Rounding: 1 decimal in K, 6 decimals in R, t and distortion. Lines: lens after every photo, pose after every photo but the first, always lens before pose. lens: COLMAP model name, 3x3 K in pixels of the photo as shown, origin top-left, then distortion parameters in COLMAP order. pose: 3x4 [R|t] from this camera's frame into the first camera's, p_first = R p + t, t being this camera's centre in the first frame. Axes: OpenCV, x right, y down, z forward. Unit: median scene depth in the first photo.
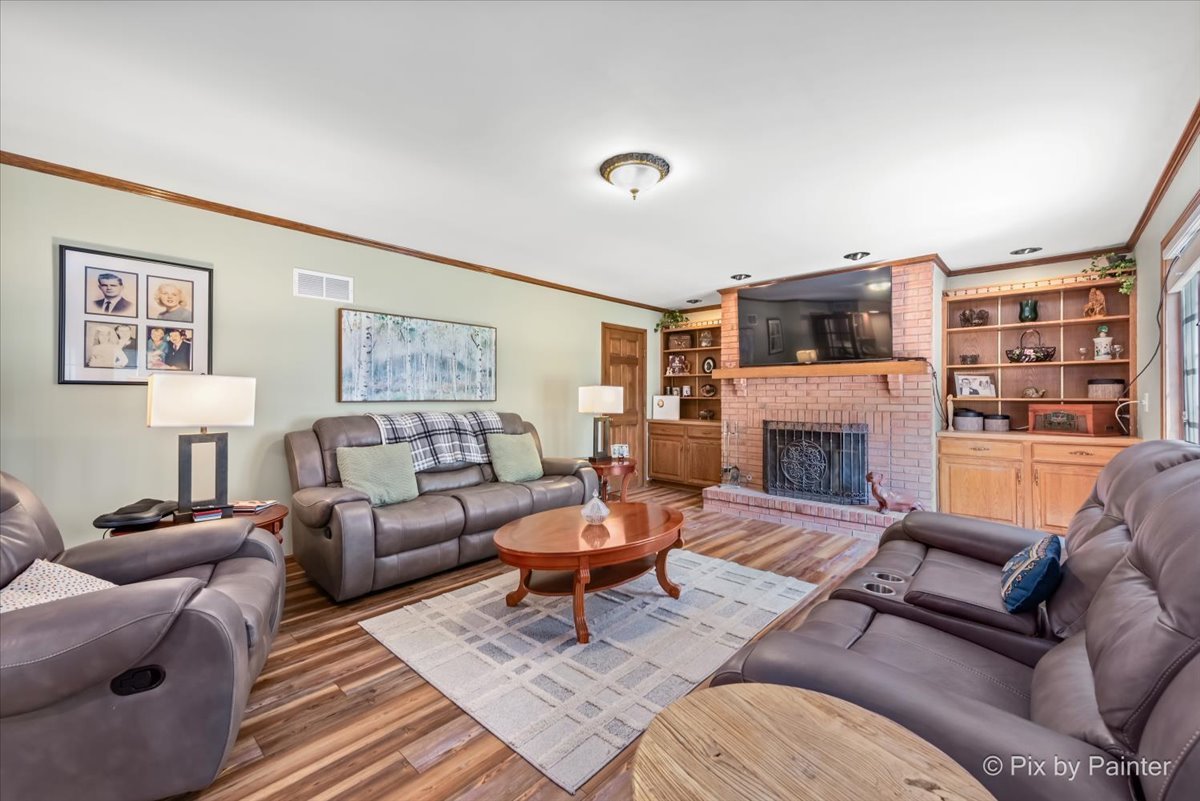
lens RADIAL K [[484.5, 0, 593.7], [0, 484.5, 397.8], [0, 0, 1]] dist [-0.003016, -0.000370]
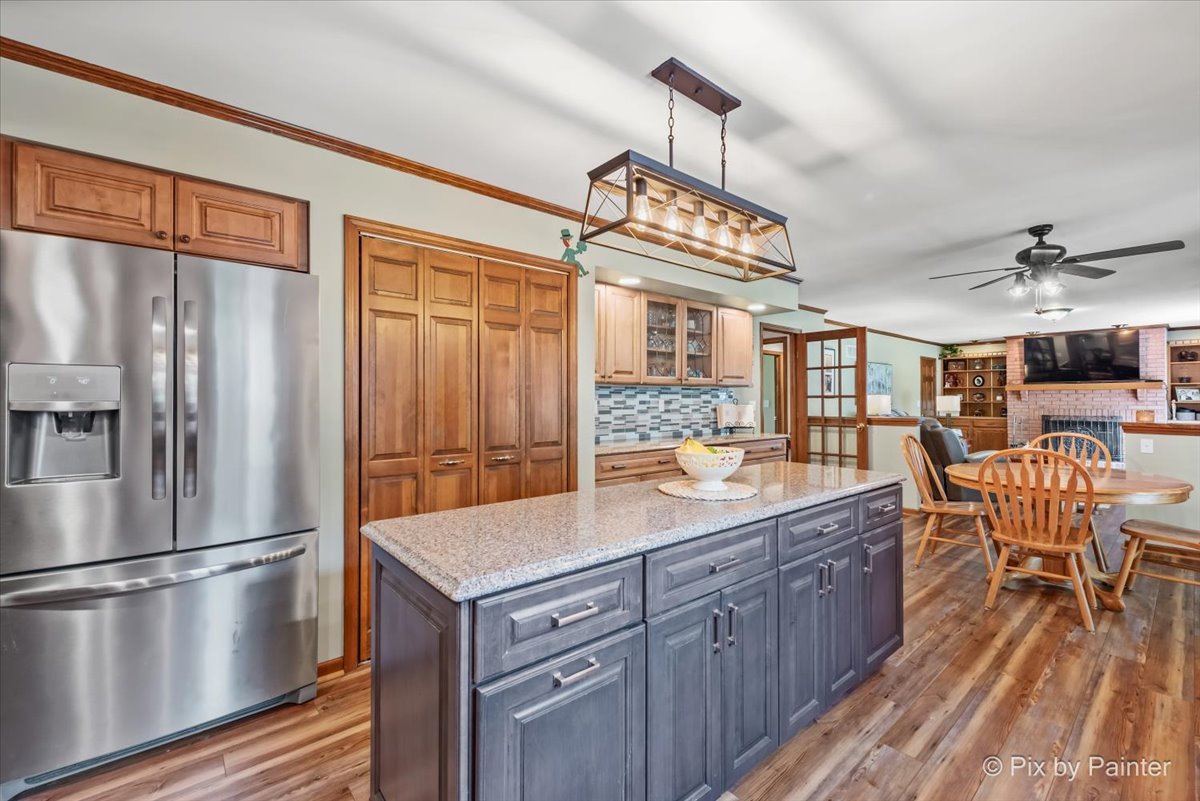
lens RADIAL K [[484.5, 0, 606.4], [0, 484.5, 398.0], [0, 0, 1]] dist [-0.003016, -0.000370]
pose [[0.996632, -0.009010, -0.081510, -1.137959], [0.008778, 0.999956, -0.003212, -0.024300], [0.081535, 0.002486, 0.996667, -0.890050]]
